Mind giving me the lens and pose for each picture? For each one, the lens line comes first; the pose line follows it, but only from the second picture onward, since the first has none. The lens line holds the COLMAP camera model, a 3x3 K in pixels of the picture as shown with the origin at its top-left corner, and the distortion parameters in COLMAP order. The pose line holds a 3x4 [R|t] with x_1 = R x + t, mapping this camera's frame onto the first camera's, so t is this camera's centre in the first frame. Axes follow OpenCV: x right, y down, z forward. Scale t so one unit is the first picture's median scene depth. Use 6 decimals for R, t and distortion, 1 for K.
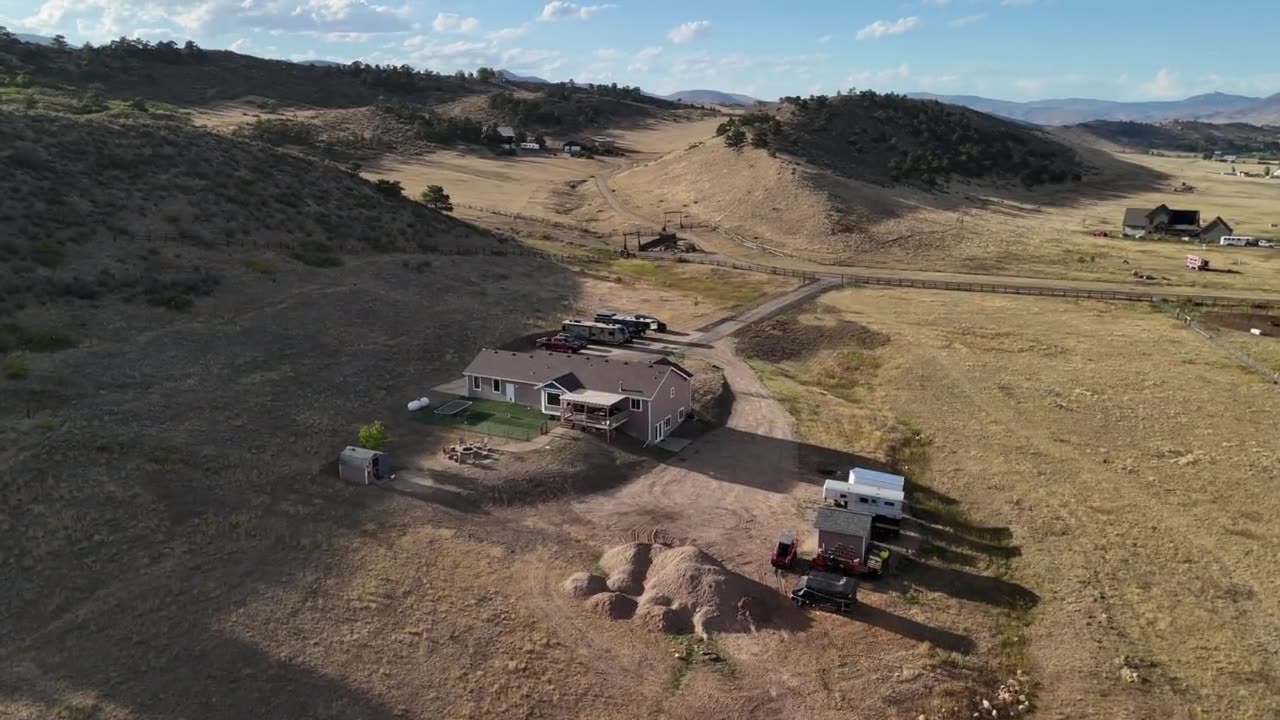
lens RADIAL K [[919.5, 0, 639.5], [0, 919.5, 364.4], [0, 0, 1]] dist [0.055635, -0.007912]
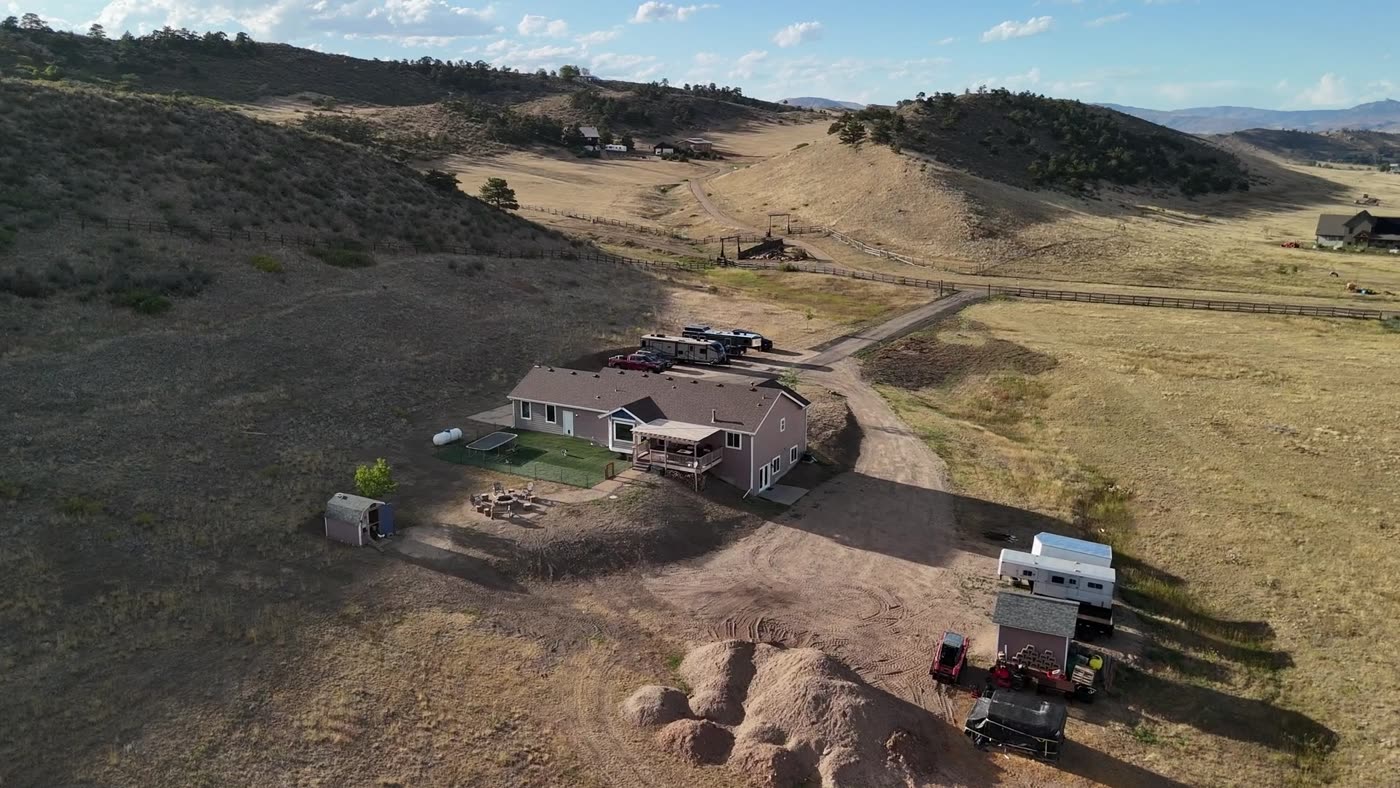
lens RADIAL K [[1005.7, 0, 703.1], [0, 1005.7, 400.7], [0, 0, 1]] dist [0.055635, -0.007912]
pose [[0.999363, 0.009714, -0.034350, -0.001007], [-0.009638, 0.999951, 0.002355, 0.007935], [0.034372, -0.002022, 0.999407, 0.150968]]
